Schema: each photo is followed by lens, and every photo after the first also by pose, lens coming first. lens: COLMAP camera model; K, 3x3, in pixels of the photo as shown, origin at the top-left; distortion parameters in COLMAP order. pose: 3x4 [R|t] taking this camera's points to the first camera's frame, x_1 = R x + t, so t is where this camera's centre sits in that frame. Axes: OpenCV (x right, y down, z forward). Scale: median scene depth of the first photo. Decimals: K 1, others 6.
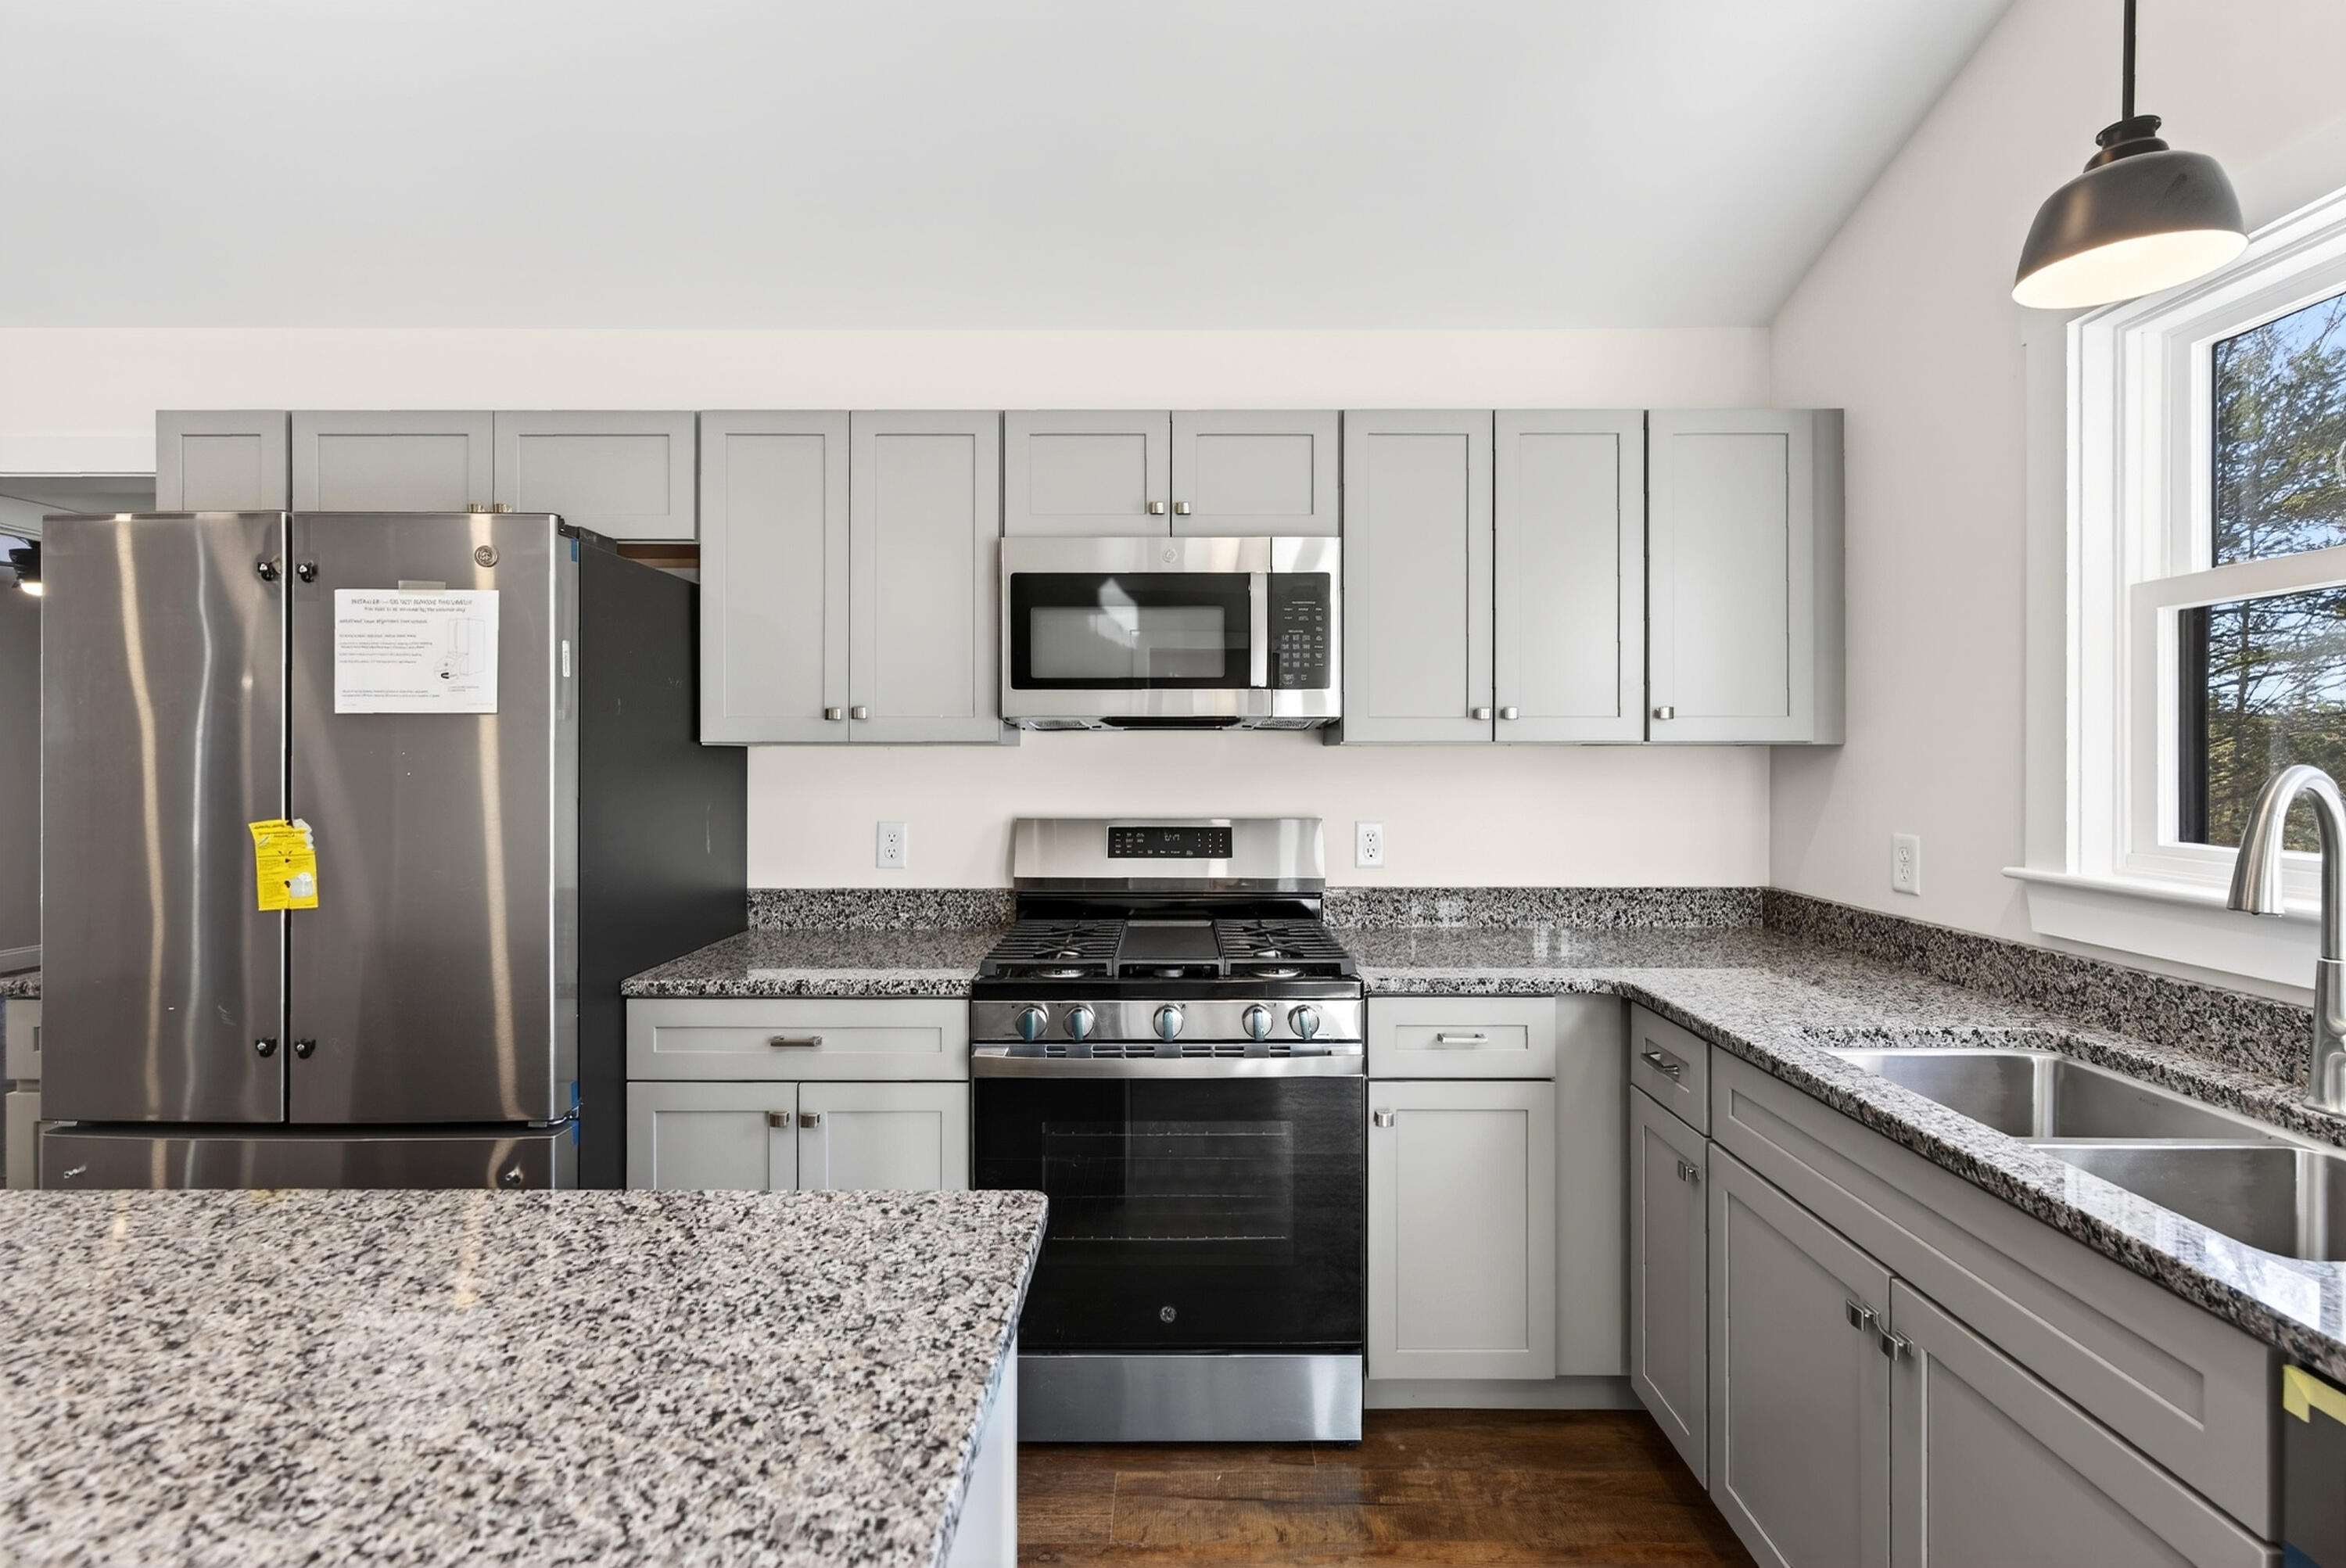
lens RADIAL K [[1067.3, 0, 1160.4], [0, 1067.3, 763.3], [0, 0, 1]] dist [0.000542, 0.002715]
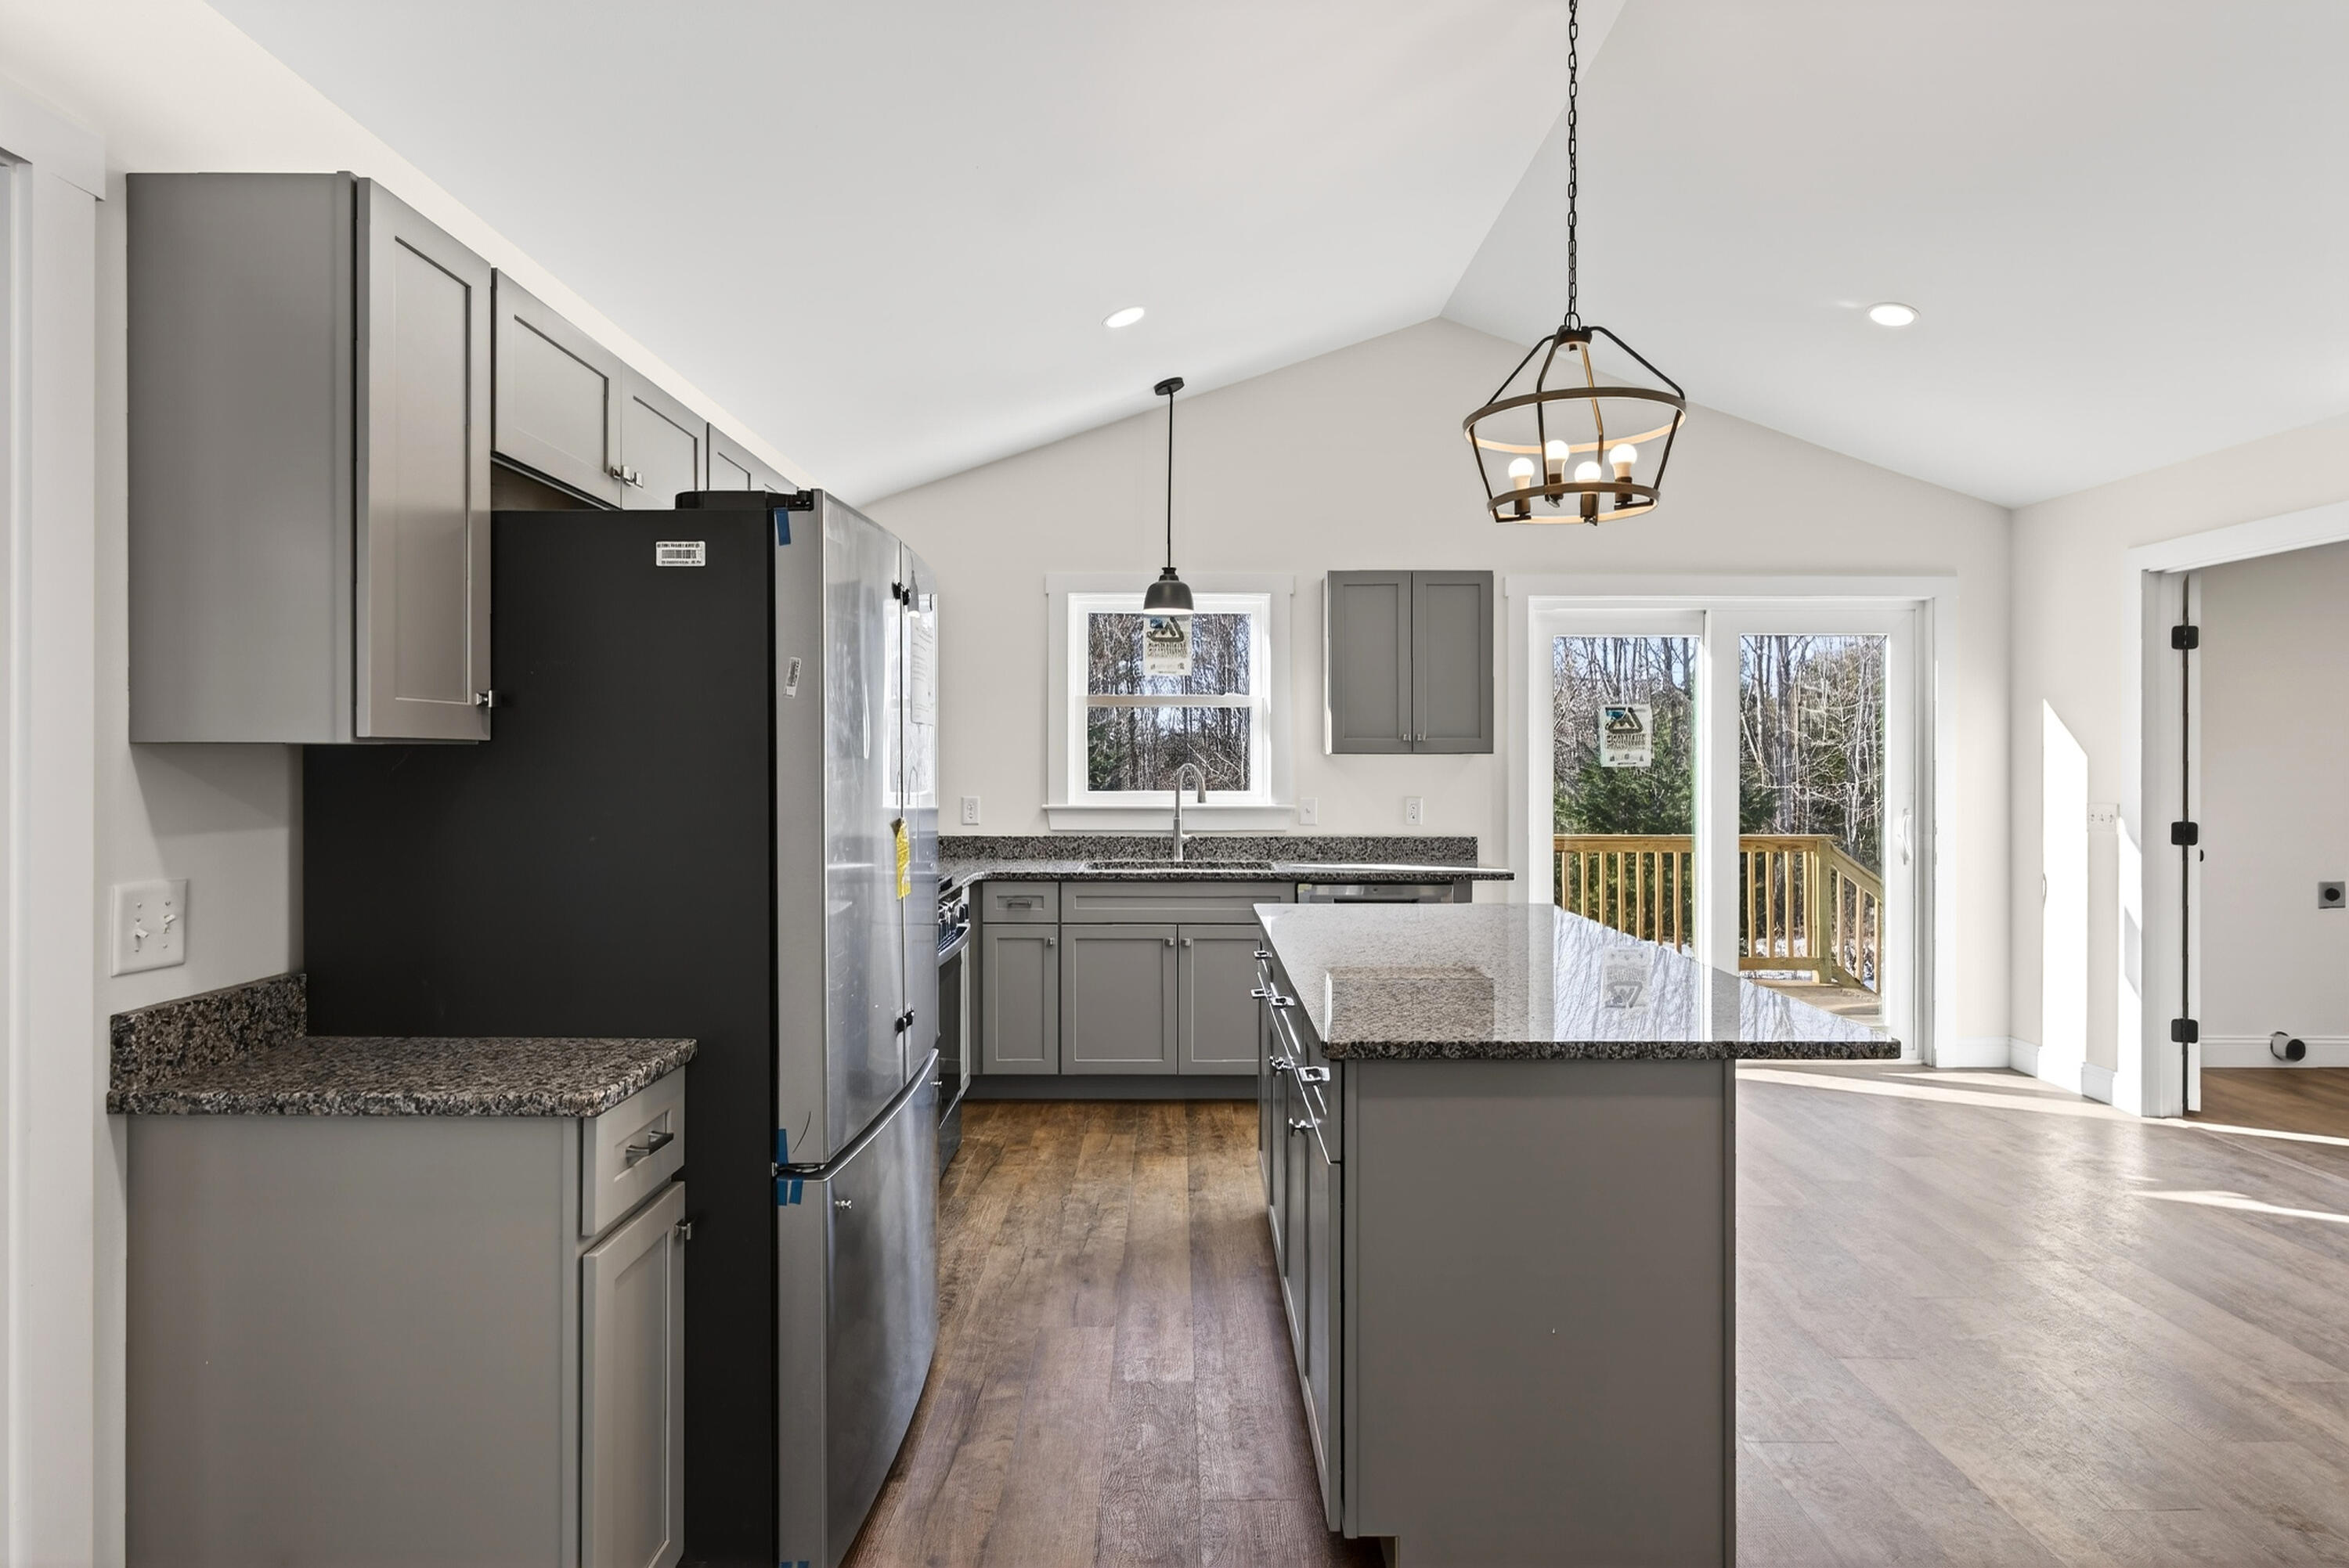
lens RADIAL K [[1256.1, 0, 1185.8], [0, 1256.1, 764.2], [0, 0, 1]] dist [-0.004898, 0.000919]
pose [[-0.021175, -0.002080, 0.999774, -1.941439], [0.004056, 0.999989, 0.002166, -0.001679], [-0.999768, 0.004101, -0.021167, 0.676390]]
